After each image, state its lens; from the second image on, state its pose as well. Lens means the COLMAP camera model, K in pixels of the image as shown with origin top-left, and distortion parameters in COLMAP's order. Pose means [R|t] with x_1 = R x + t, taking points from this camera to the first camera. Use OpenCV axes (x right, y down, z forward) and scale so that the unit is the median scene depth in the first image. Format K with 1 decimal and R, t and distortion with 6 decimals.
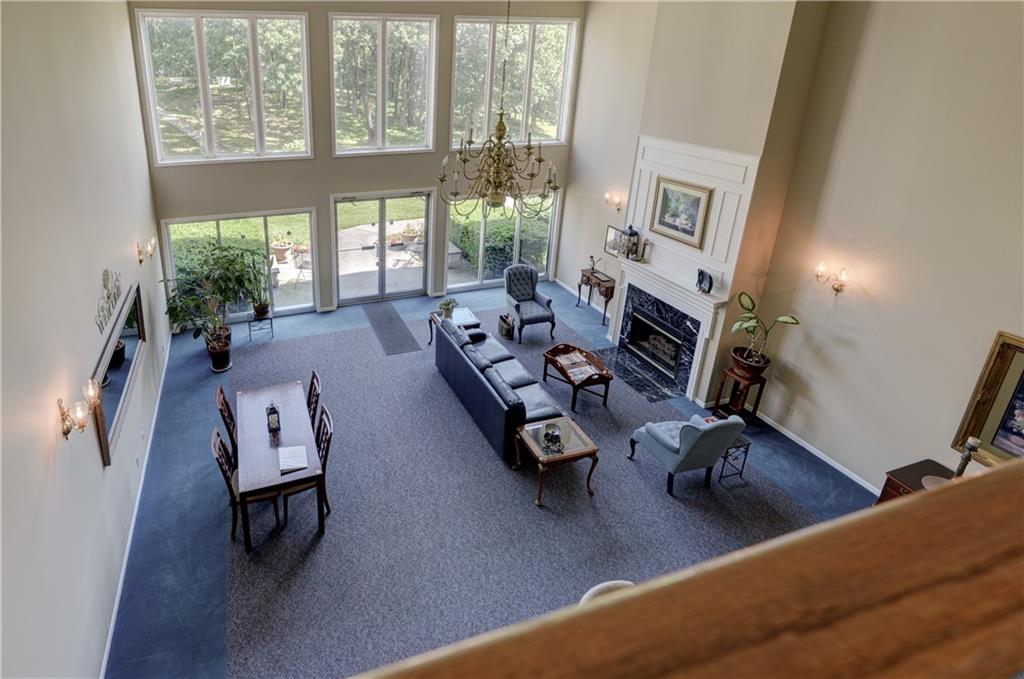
lens RADIAL K [[654.2, 0, 511.1], [0, 654.2, 337.7], [0, 0, 1]] dist [-0.009882, -0.001108]
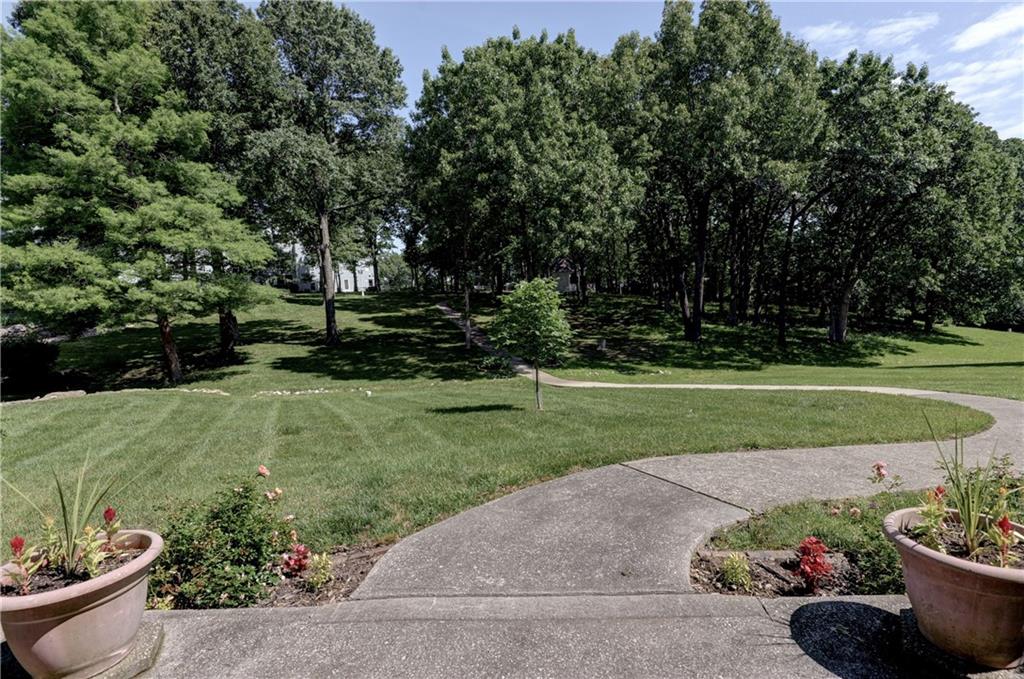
lens RADIAL K [[483.2, 0, 509.8], [0, 483.2, 337.4], [0, 0, 1]] dist [-0.019913, -0.000396]
pose [[0.848469, -0.077827, -0.523492, -0.330387], [-0.137044, 0.923084, -0.359353, -0.249513], [0.511194, 0.376642, 0.772542, 1.572820]]
